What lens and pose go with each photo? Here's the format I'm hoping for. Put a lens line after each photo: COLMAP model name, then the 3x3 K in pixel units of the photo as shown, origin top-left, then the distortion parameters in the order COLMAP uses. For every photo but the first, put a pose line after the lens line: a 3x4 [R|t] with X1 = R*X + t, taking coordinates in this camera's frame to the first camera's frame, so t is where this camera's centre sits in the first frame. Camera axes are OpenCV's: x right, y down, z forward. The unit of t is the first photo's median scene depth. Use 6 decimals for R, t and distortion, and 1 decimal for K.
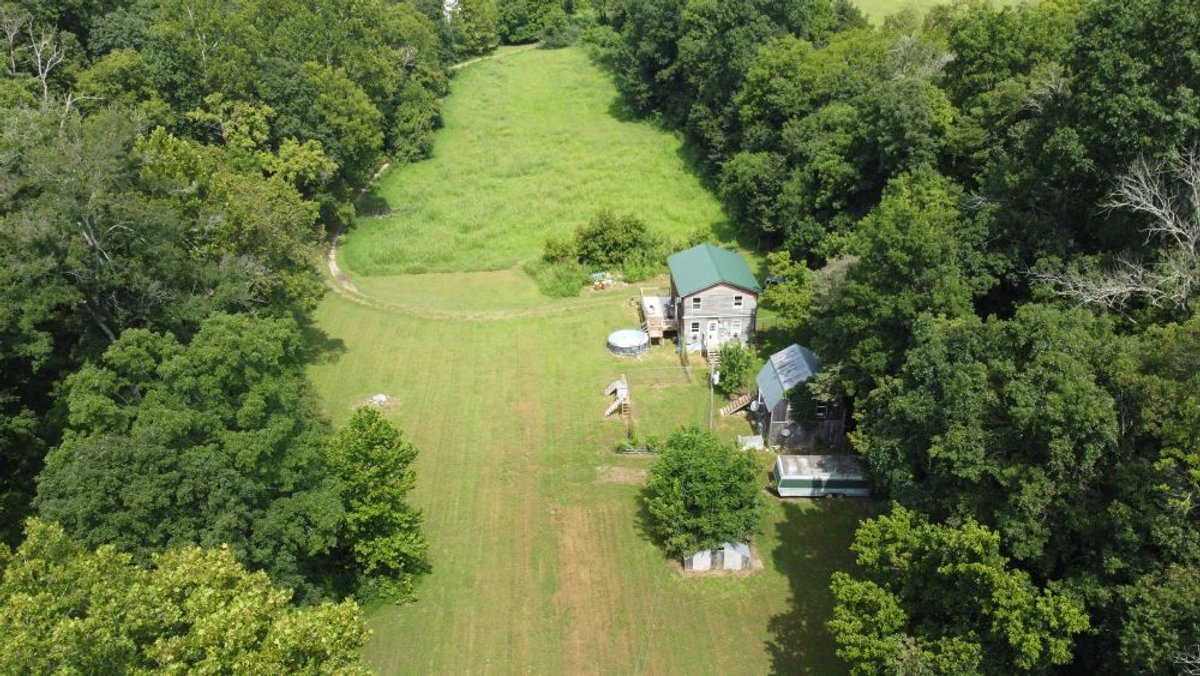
lens RADIAL K [[948.0, 0, 600.0], [0, 948.0, 338.0], [0, 0, 1]] dist [0.001838, 0.000022]
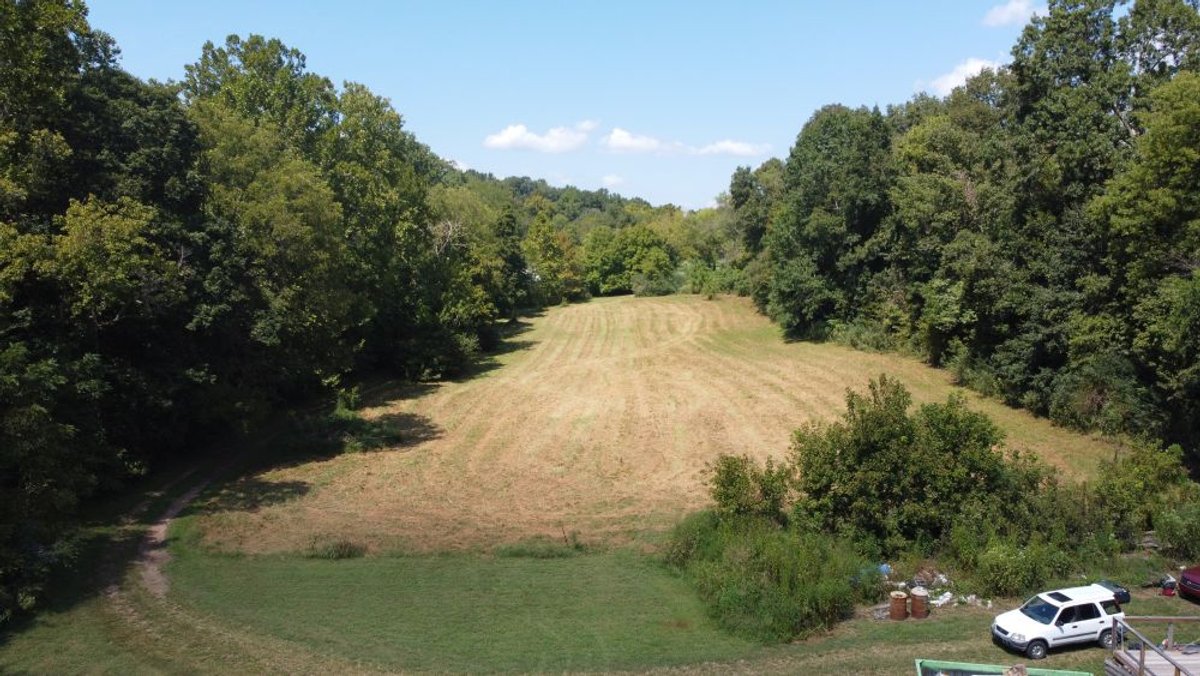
lens RADIAL K [[935.1, 0, 600.0], [0, 935.1, 338.0], [0, 0, 1]] dist [0.002123, -0.000708]
pose [[0.996704, 0.013286, -0.080026, -0.075154], [-0.039200, 0.942553, -0.331748, -0.031219], [0.071021, 0.333792, 0.939967, 0.667274]]
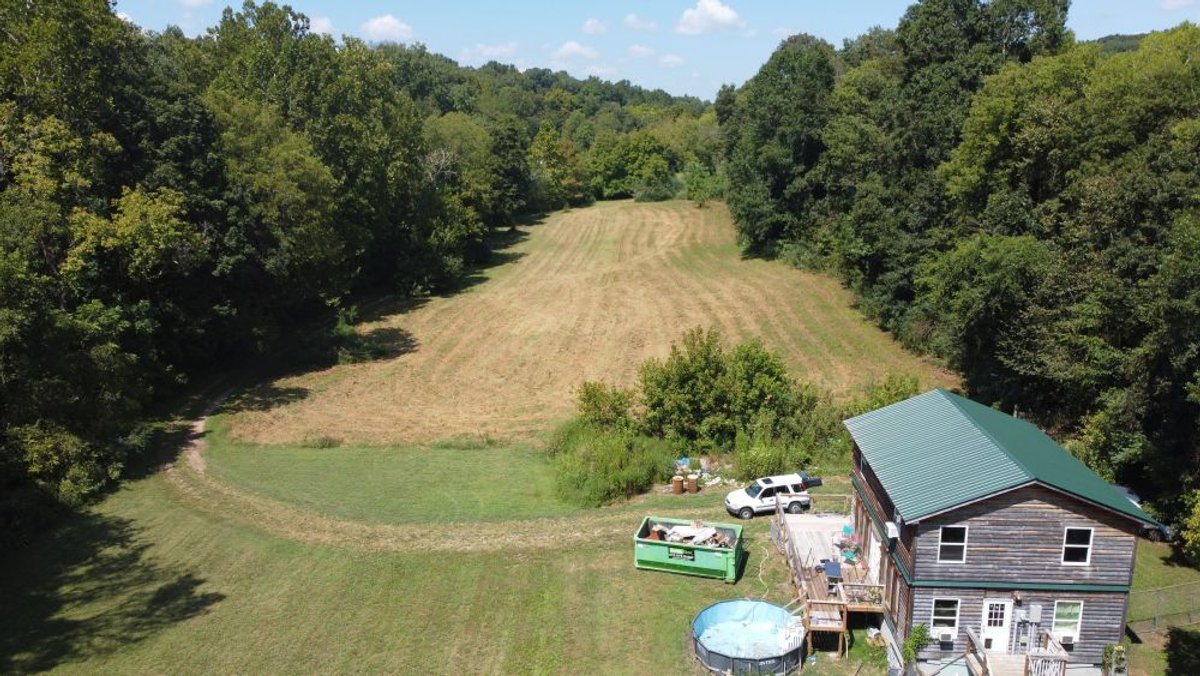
lens RADIAL K [[935.1, 0, 600.0], [0, 935.1, 338.0], [0, 0, 1]] dist [0.002123, -0.000708]
pose [[0.992899, 0.032728, -0.114369, 0.008270], [-0.056435, 0.975927, -0.210672, -0.025577], [0.104721, 0.215630, 0.970844, 0.525243]]
